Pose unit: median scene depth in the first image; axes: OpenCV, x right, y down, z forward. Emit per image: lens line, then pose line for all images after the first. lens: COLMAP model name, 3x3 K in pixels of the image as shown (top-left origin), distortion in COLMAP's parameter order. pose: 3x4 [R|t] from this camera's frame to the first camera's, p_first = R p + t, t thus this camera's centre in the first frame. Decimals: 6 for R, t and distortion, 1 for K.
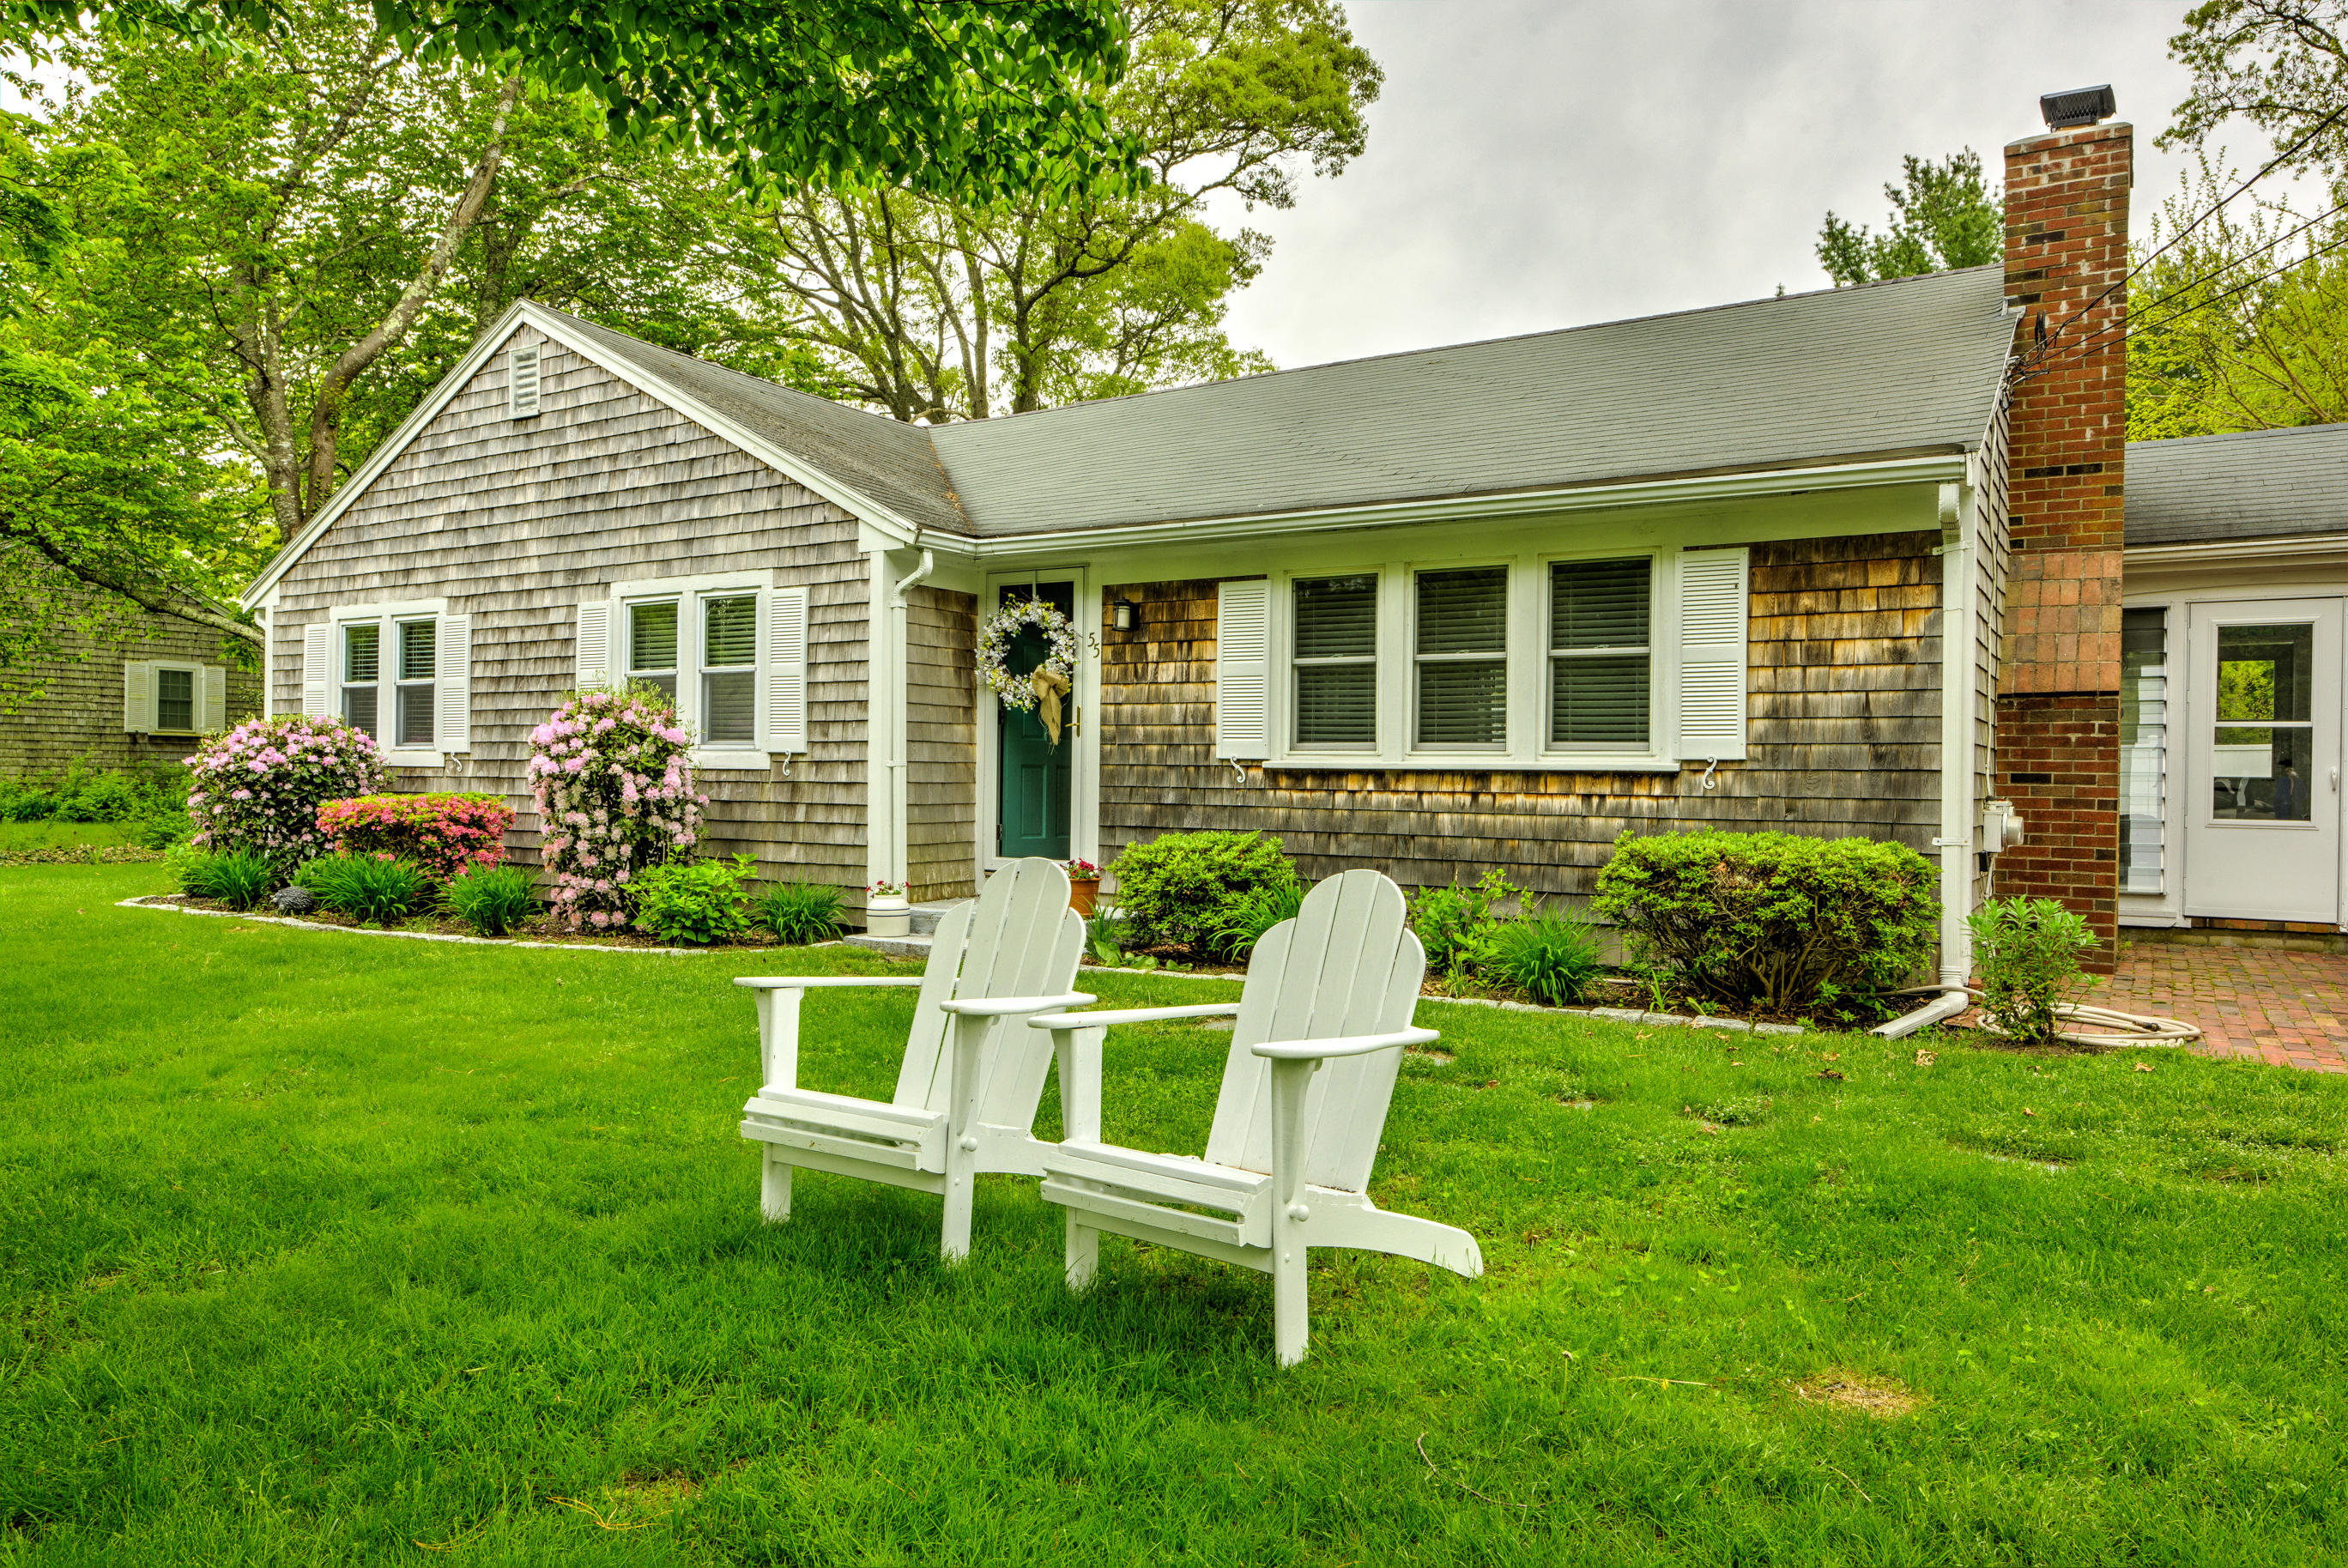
lens RADIAL K [[1565.2, 0, 1174.4], [0, 1565.2, 779.8], [0, 0, 1]] dist [-0.006078, -0.001829]
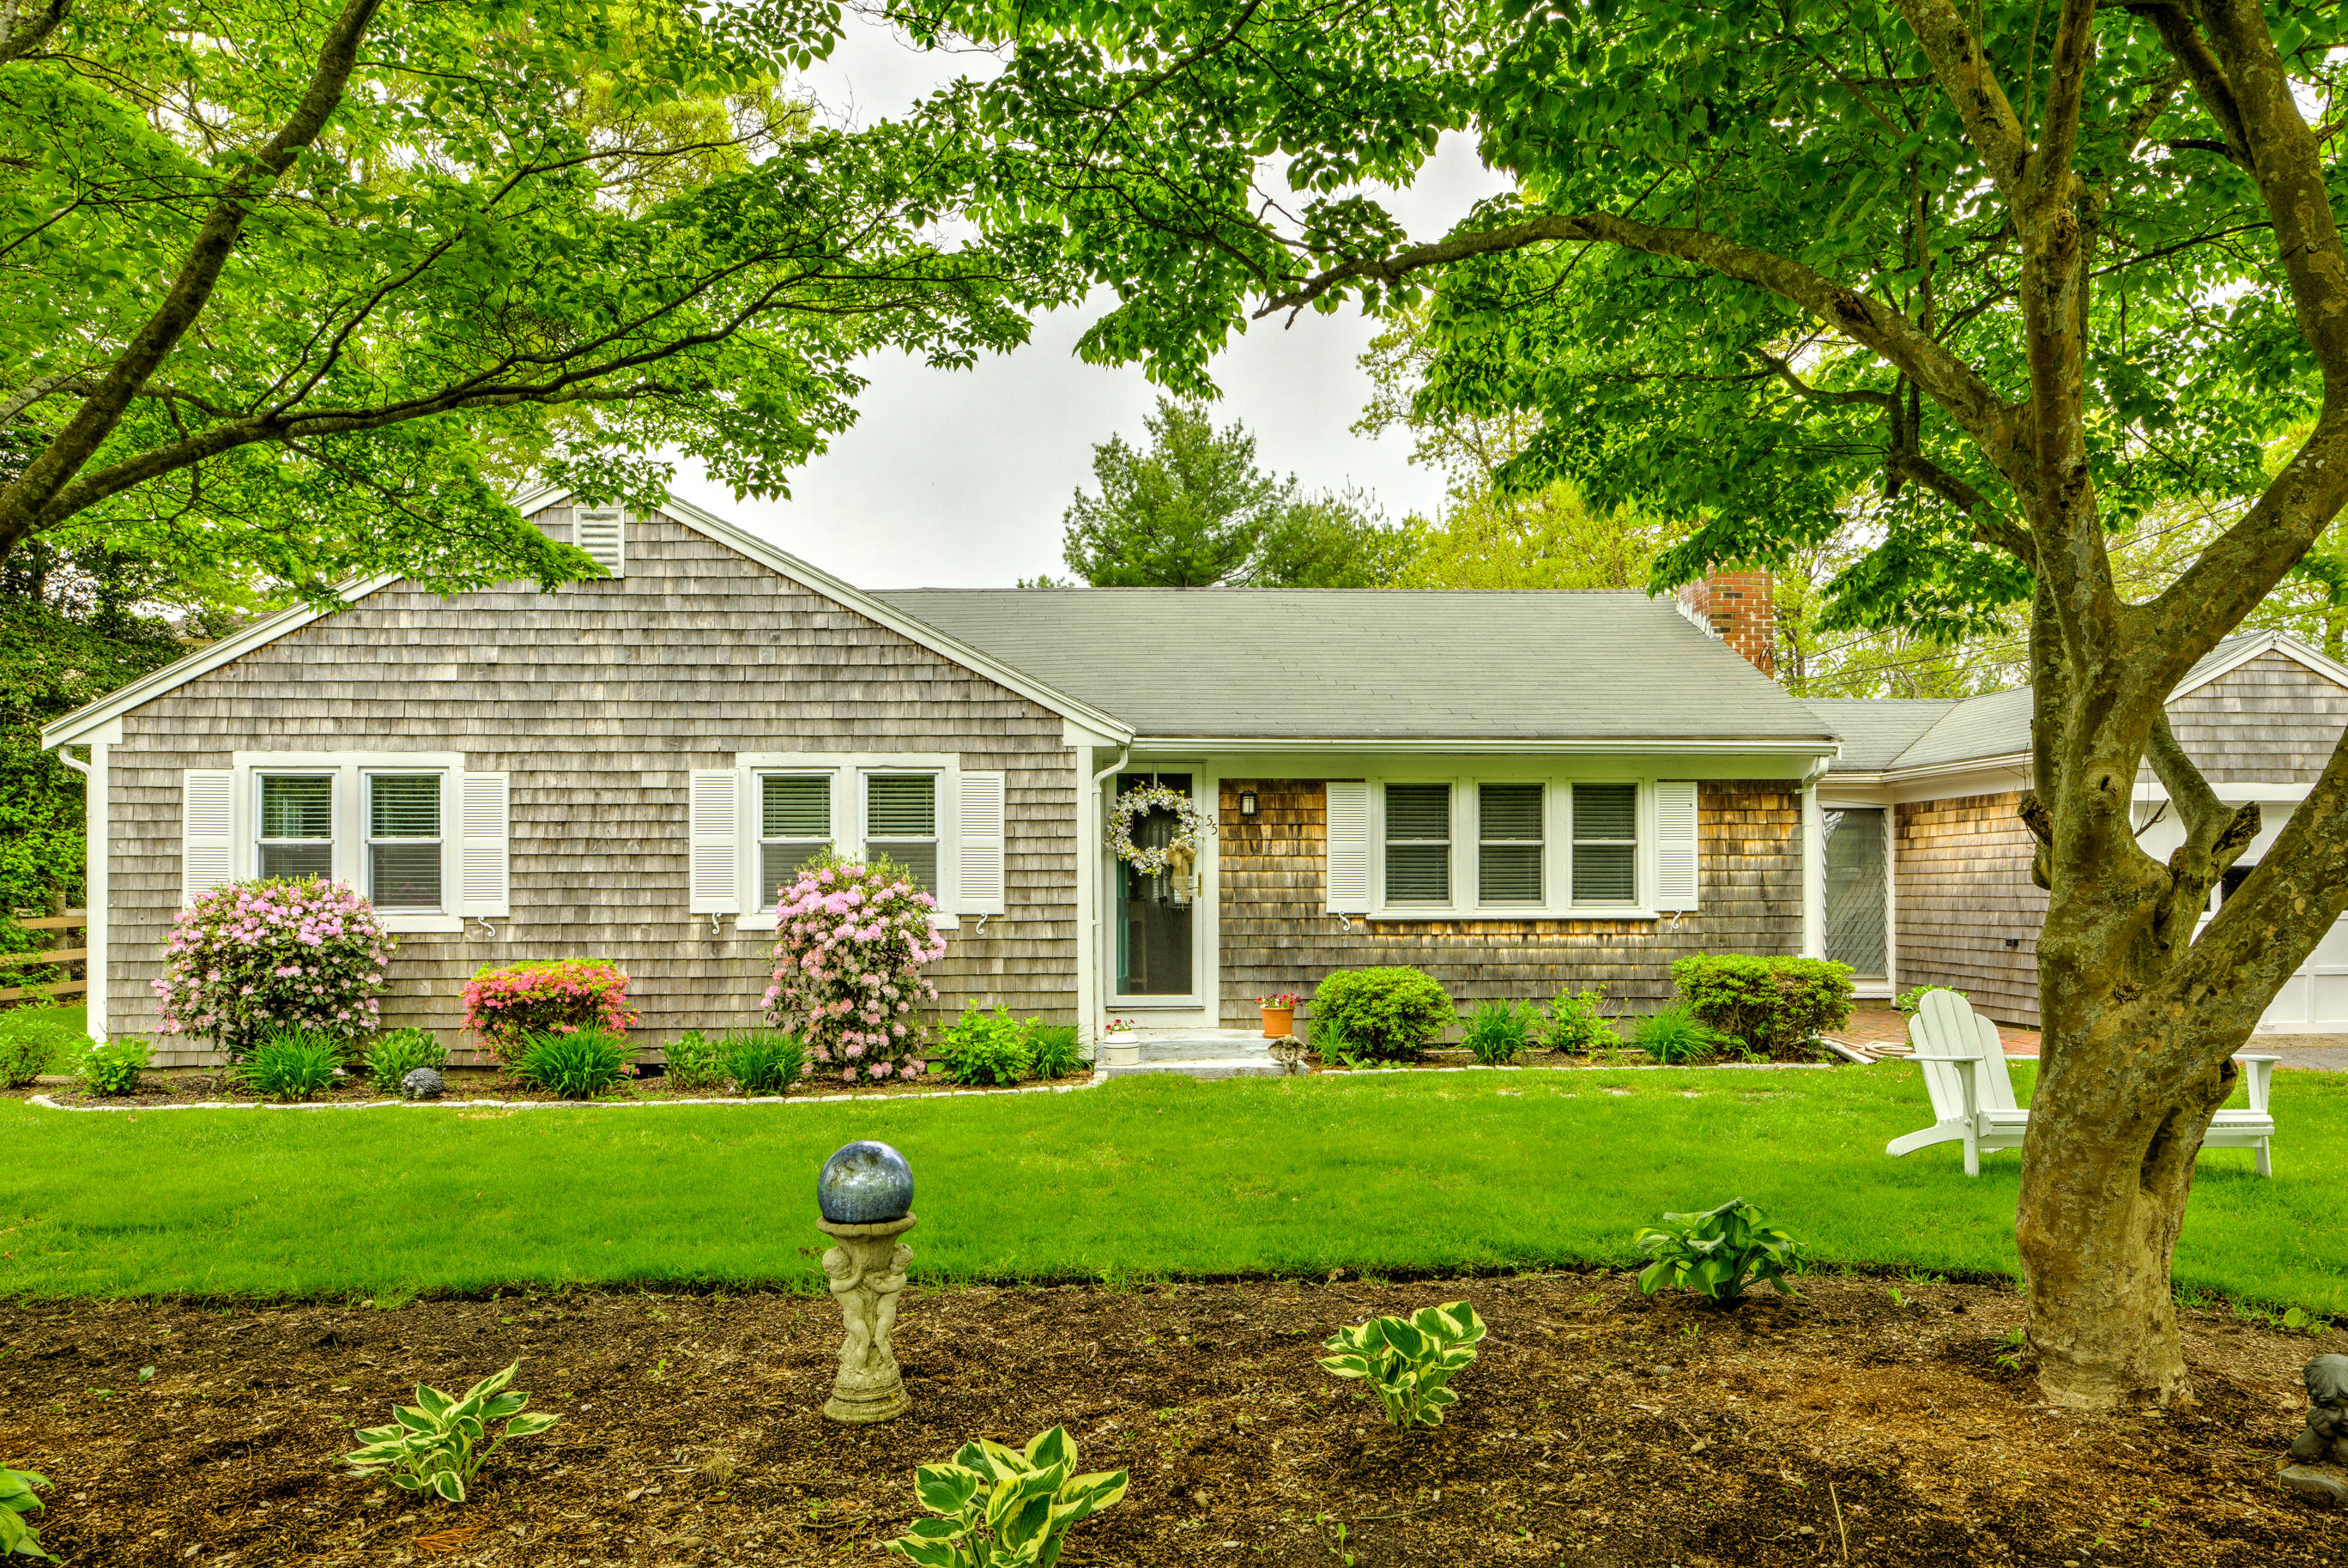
lens RADIAL K [[1531.6, 0, 1192.9], [0, 1531.6, 876.2], [0, 0, 1]] dist [-0.005068, -0.000633]
pose [[0.814868, -0.007886, 0.579593, -0.810632], [0.014499, 0.999872, -0.006781, -0.037062], [-0.579465, 0.013929, 0.814878, -0.007692]]
